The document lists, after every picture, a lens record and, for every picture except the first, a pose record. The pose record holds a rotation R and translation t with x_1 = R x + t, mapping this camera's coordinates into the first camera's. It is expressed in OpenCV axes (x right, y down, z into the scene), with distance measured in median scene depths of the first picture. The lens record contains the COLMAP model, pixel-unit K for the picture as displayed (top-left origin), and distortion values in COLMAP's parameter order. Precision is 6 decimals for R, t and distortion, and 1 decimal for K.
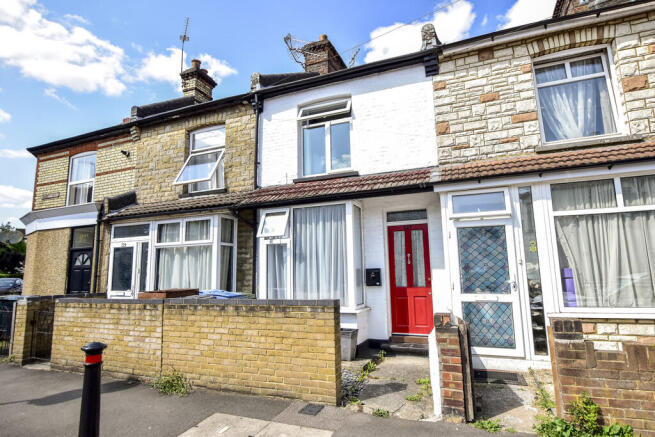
lens RADIAL K [[347.3, 0, 327.5], [0, 347.3, 218.5], [0, 0, 1]] dist [-0.013480, -0.000128]
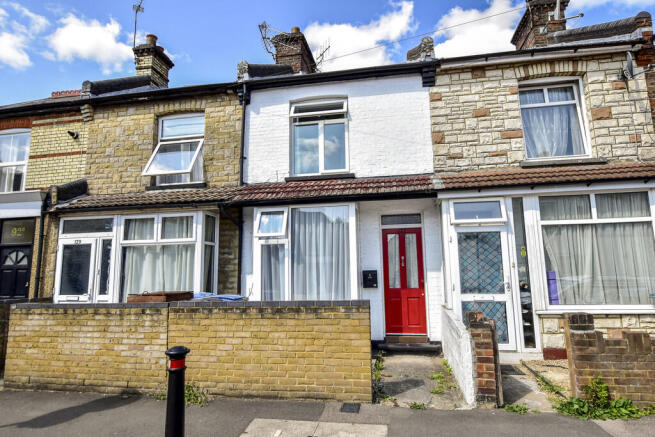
lens RADIAL K [[367.1, 0, 327.5], [0, 367.1, 218.5], [0, 0, 1]] dist [-0.007622, -0.000811]
pose [[0.978281, 0.034620, 0.204370, -0.228023], [-0.034542, 0.999395, -0.003953, 0.001097], [-0.204383, -0.003192, 0.978886, -0.025982]]
